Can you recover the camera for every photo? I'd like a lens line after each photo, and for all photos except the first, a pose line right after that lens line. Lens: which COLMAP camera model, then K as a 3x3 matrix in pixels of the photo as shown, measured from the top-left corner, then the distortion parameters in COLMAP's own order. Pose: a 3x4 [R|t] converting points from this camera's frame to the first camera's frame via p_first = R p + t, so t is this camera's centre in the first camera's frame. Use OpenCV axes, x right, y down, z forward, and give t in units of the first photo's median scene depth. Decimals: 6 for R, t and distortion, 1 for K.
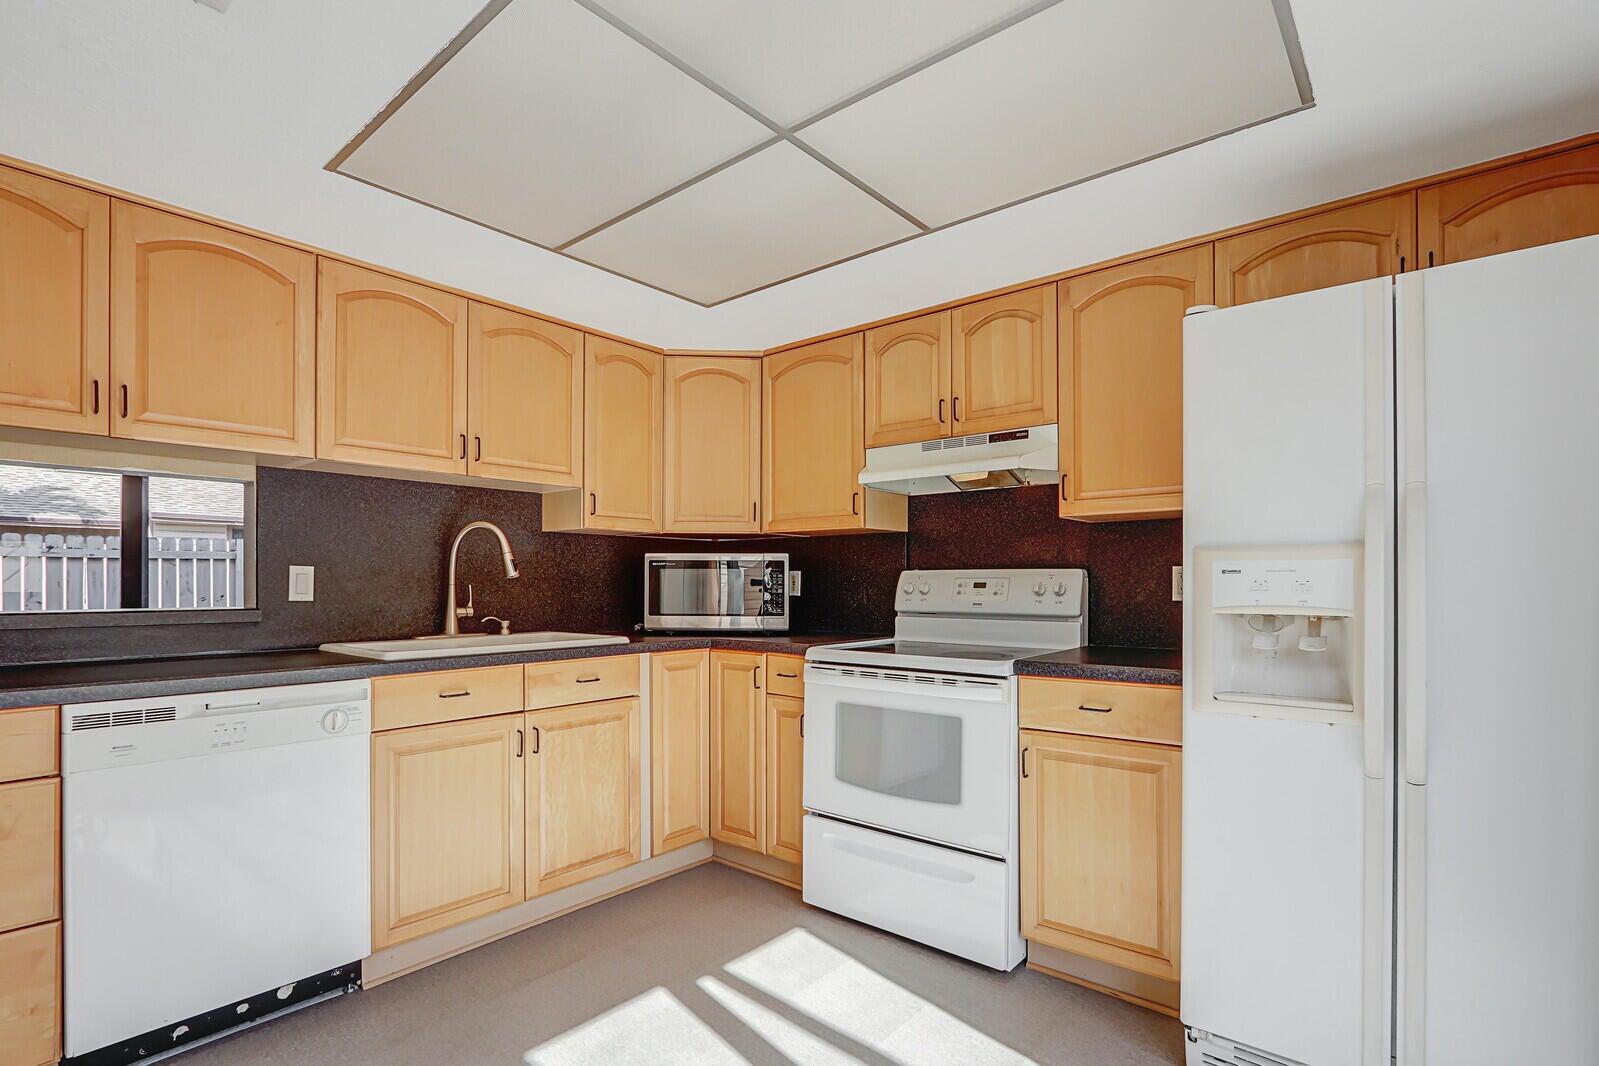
lens RADIAL K [[760.6, 0, 801.2], [0, 760.6, 597.0], [0, 0, 1]] dist [-0.021869, 0.000060]
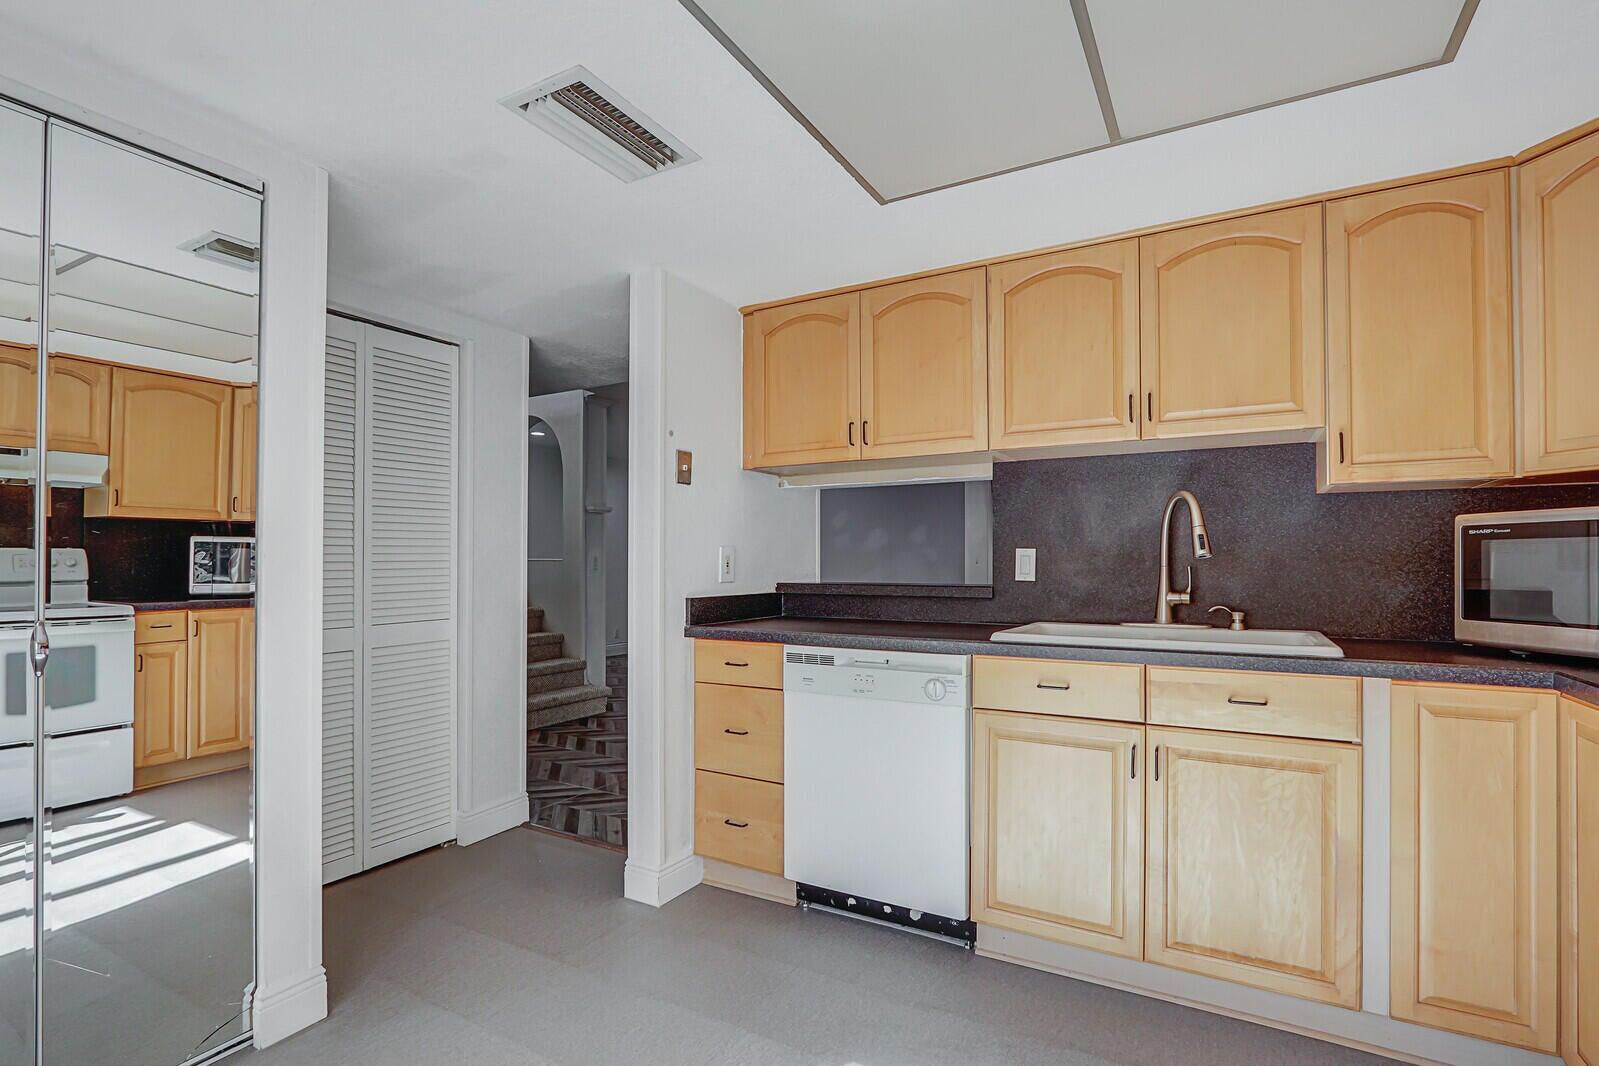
lens RADIAL K [[748.1, 0, 815.6], [0, 748.1, 563.6], [0, 0, 1]] dist [-0.018473, 0.000697]
pose [[0.191311, -0.000771, -0.981529, 0.312535], [-0.018371, 0.999822, -0.004366, -0.008509], [0.981357, 0.018867, 0.191263, 0.459198]]
